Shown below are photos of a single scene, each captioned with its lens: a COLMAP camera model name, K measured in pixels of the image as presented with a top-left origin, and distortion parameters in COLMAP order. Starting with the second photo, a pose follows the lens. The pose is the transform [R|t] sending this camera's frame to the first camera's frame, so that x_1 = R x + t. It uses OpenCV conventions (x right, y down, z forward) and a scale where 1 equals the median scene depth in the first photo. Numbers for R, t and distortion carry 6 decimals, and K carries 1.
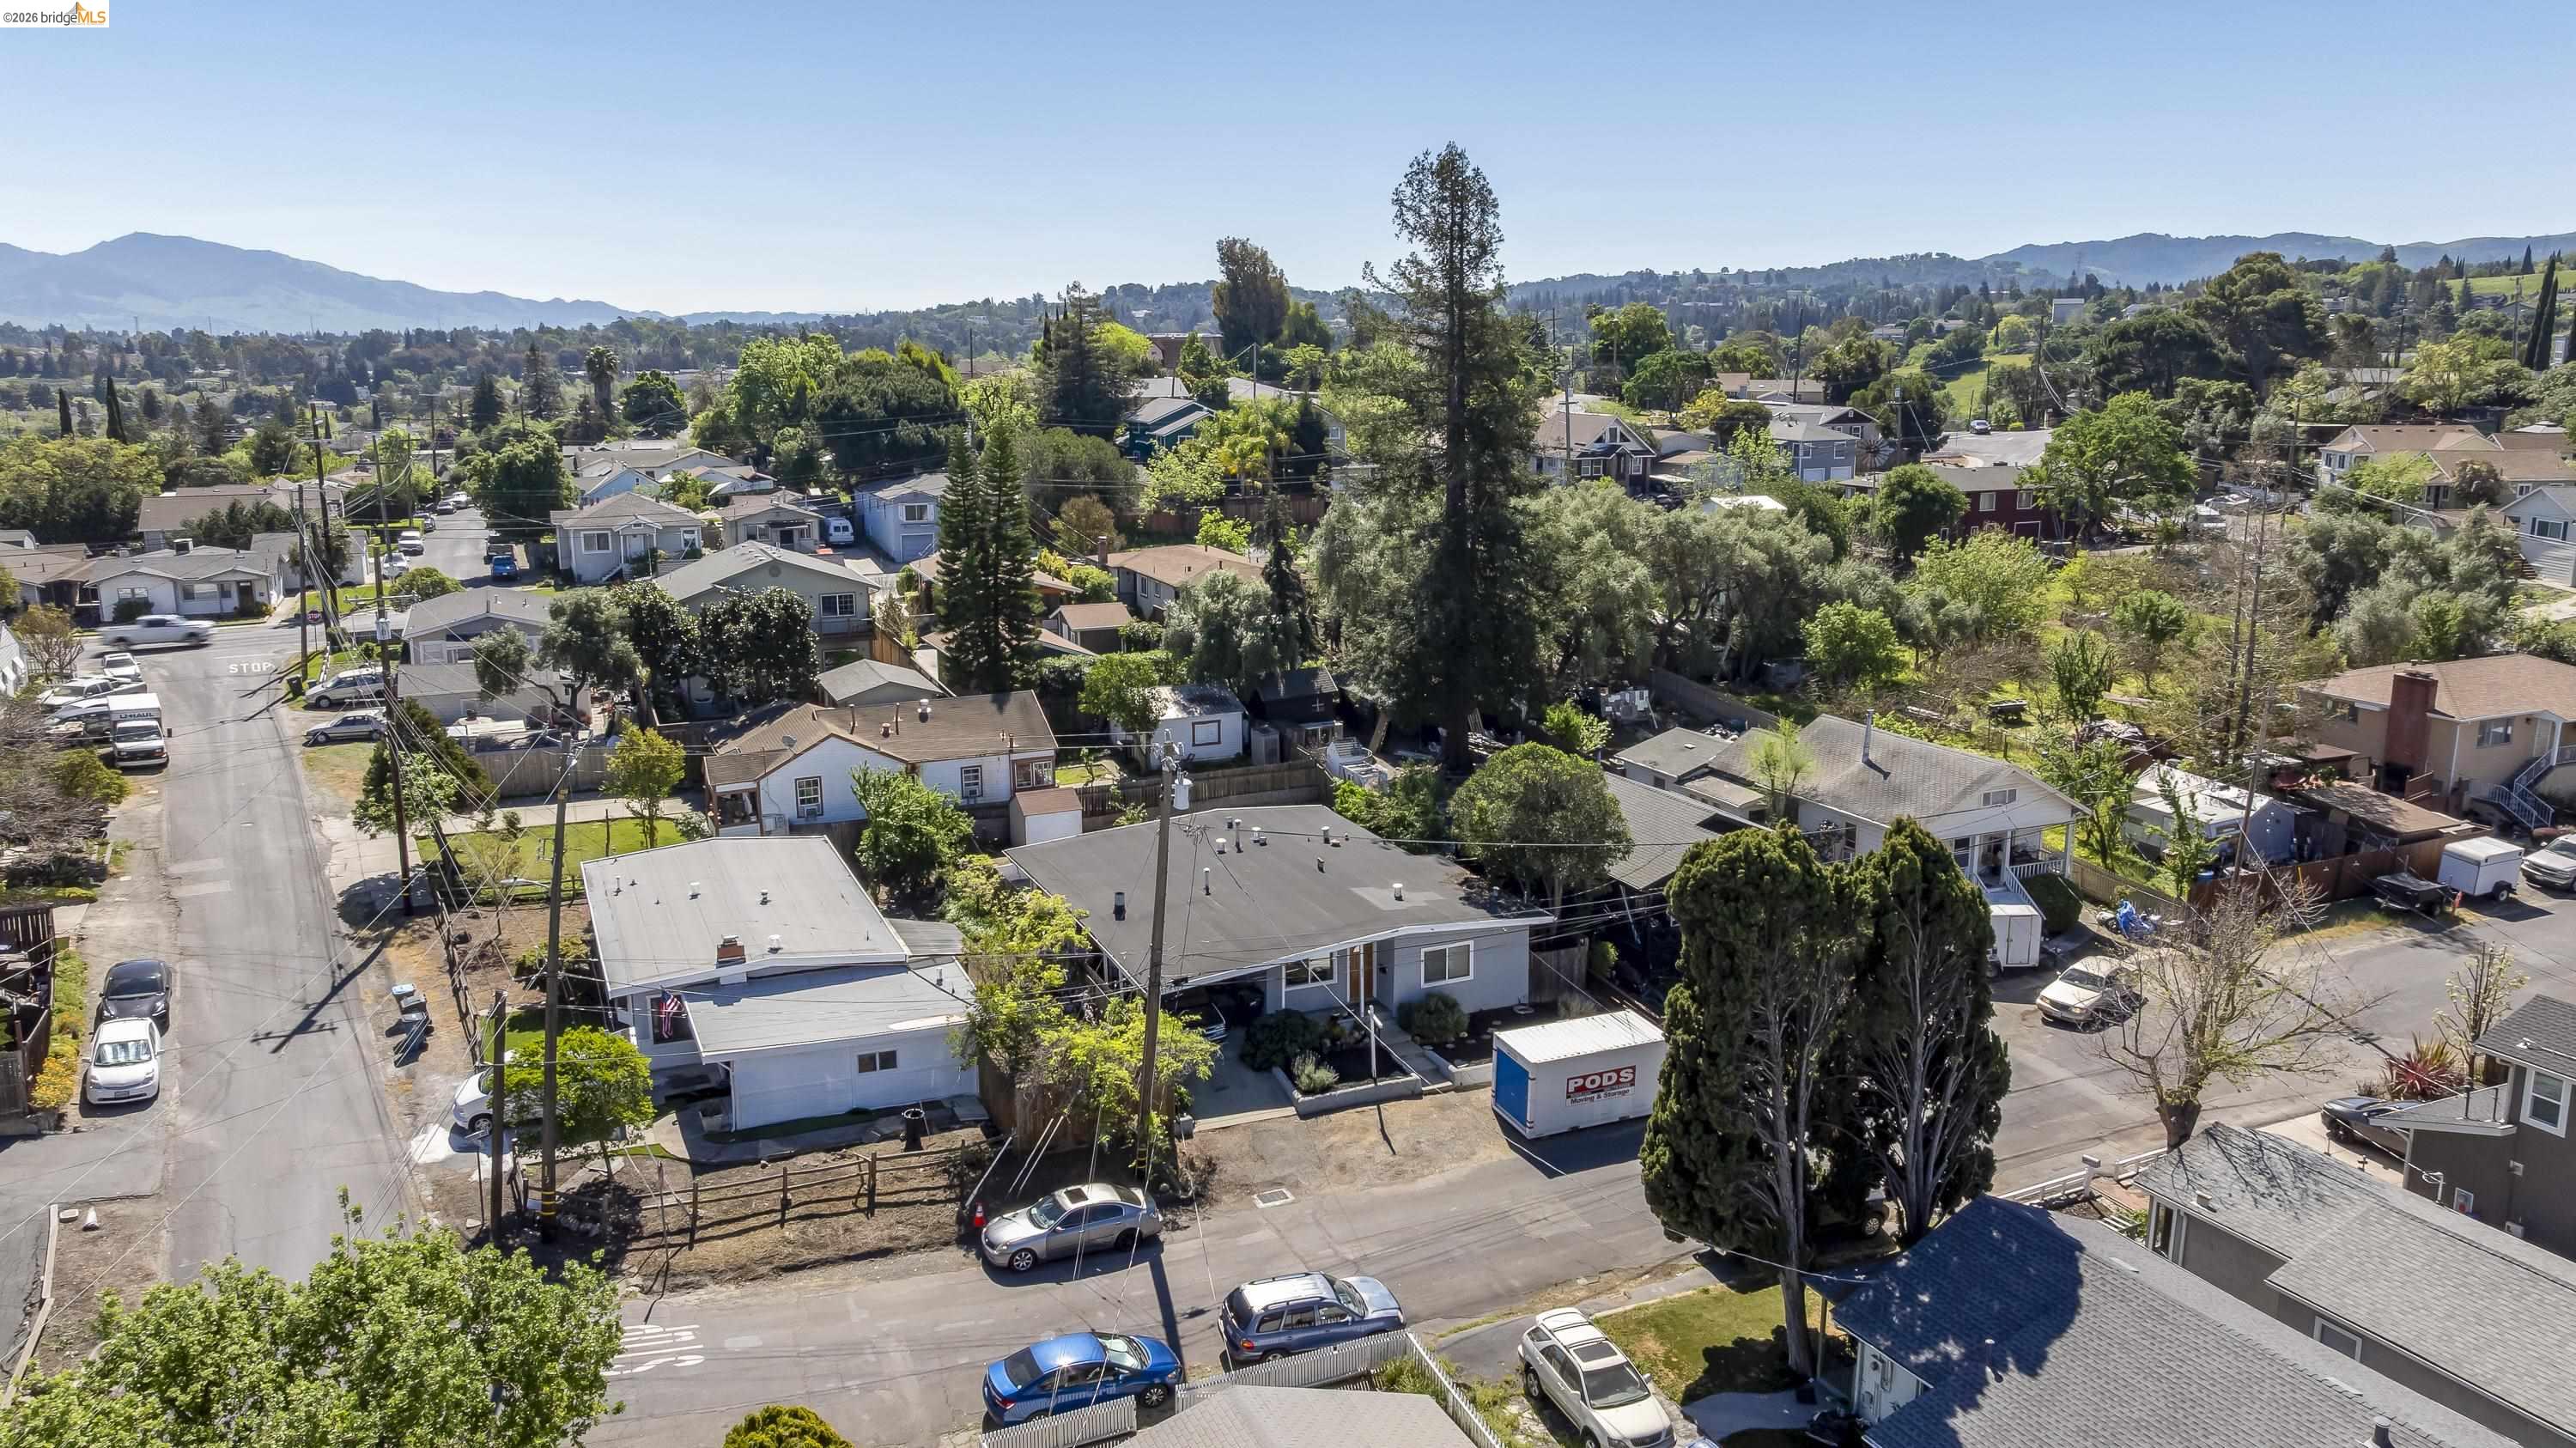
lens RADIAL K [[1805.7, 0, 1283.4], [0, 1805.7, 727.4], [0, 0, 1]] dist [-0.034803, 0.028691]
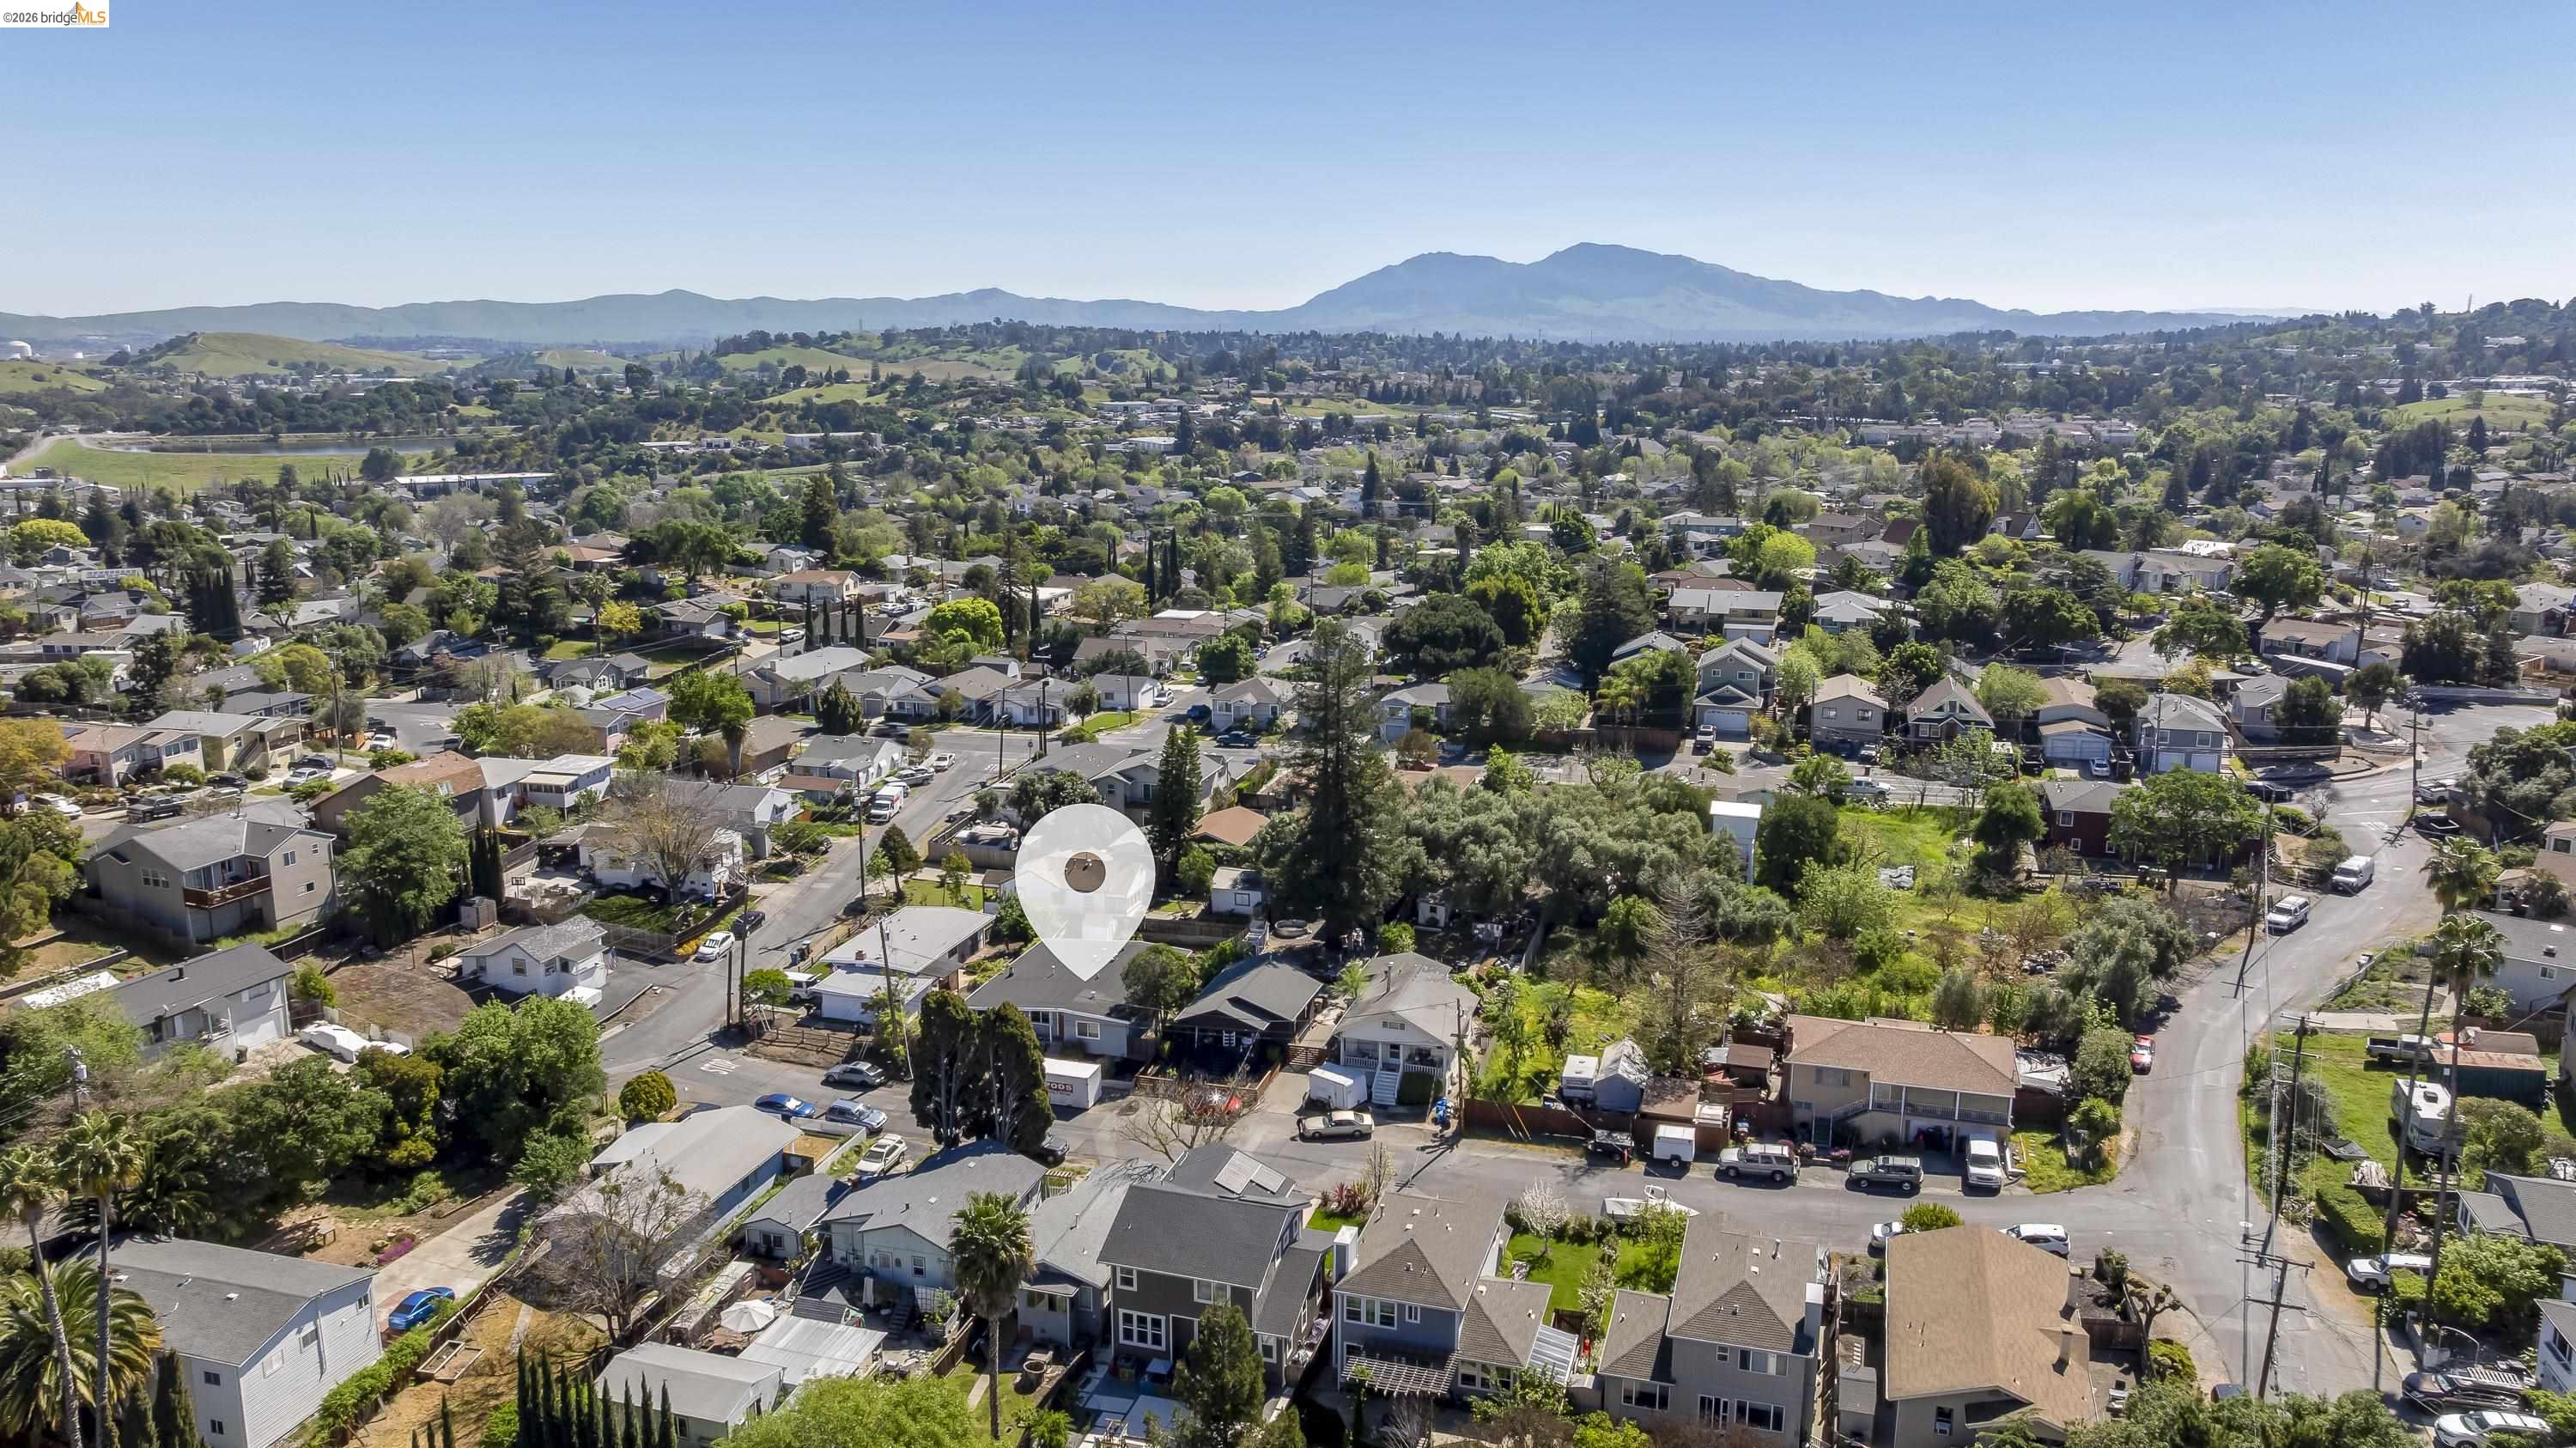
lens RADIAL K [[1805.7, 0, 1273.4], [0, 1805.7, 719.7], [0, 0, 1]] dist [-0.034803, 0.028691]
pose [[0.749617, 0.137012, -0.647535, 1.548816], [-0.137134, 0.989261, 0.050566, -0.372198], [0.647509, 0.050894, 0.760356, -0.559681]]
